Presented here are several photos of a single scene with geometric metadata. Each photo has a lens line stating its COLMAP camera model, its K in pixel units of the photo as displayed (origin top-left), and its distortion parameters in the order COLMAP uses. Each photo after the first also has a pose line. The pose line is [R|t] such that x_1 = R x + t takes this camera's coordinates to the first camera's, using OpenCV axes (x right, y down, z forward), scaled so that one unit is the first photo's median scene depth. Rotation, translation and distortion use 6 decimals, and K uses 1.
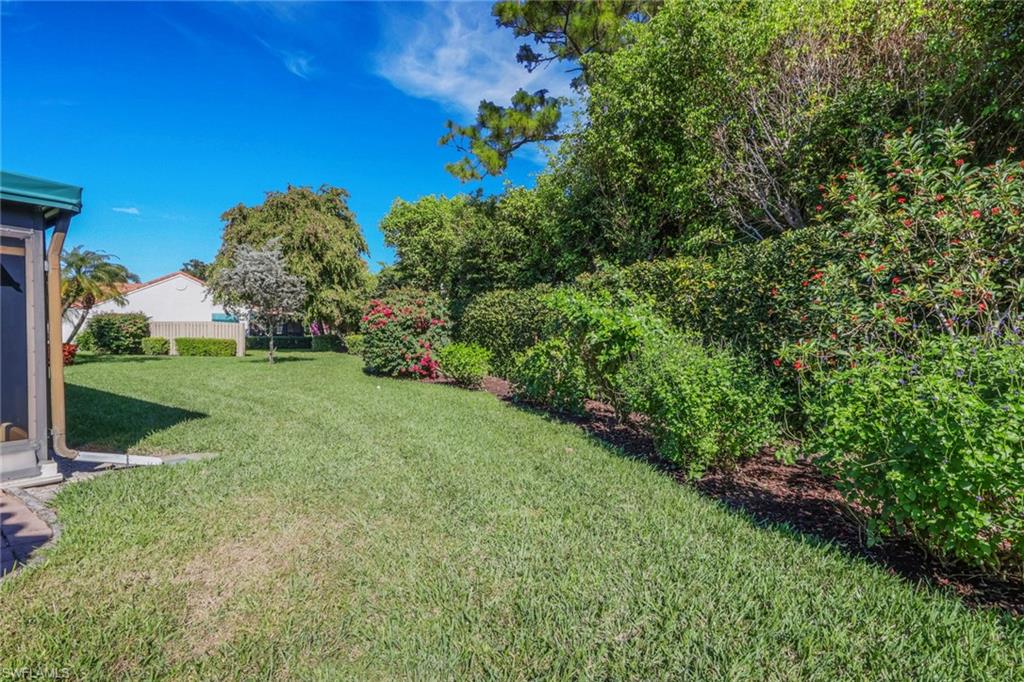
lens RADIAL K [[482.8, 0, 516.7], [0, 482.8, 344.5], [0, 0, 1]] dist [-0.001268, -0.000230]
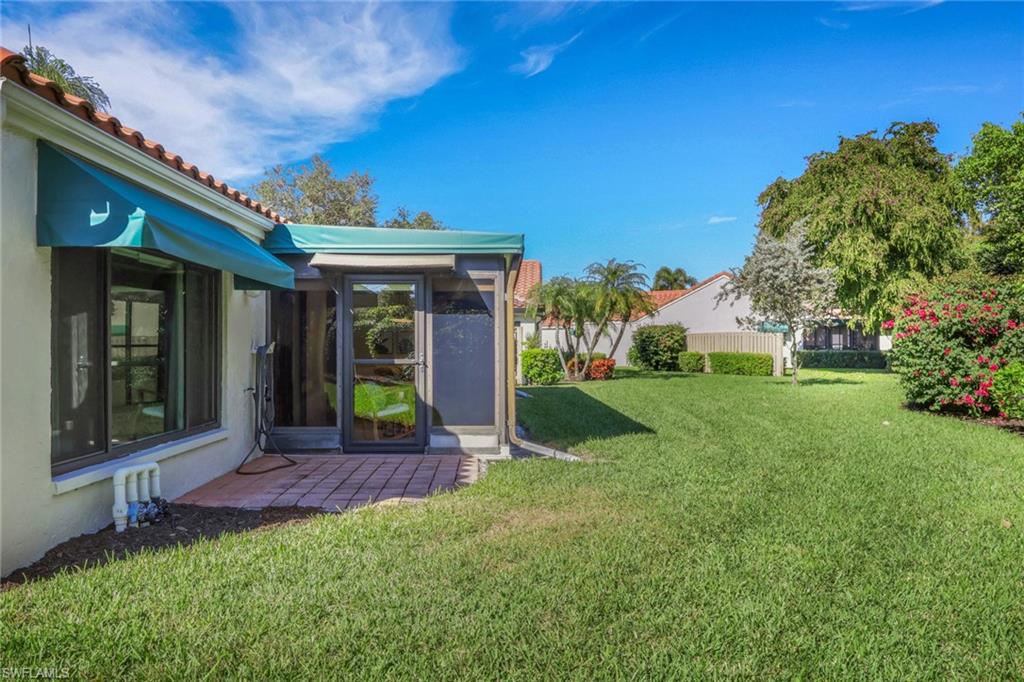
lens RADIAL K [[725.7, 0, 512.0], [0, 725.7, 341.0], [0, 0, 1]] dist [0.069464, 0.000010]
pose [[0.590425, -0.012392, -0.806998, 0.121835], [-0.011702, 0.999646, -0.023912, 0.001161], [0.807008, 0.023562, 0.590070, -0.030839]]
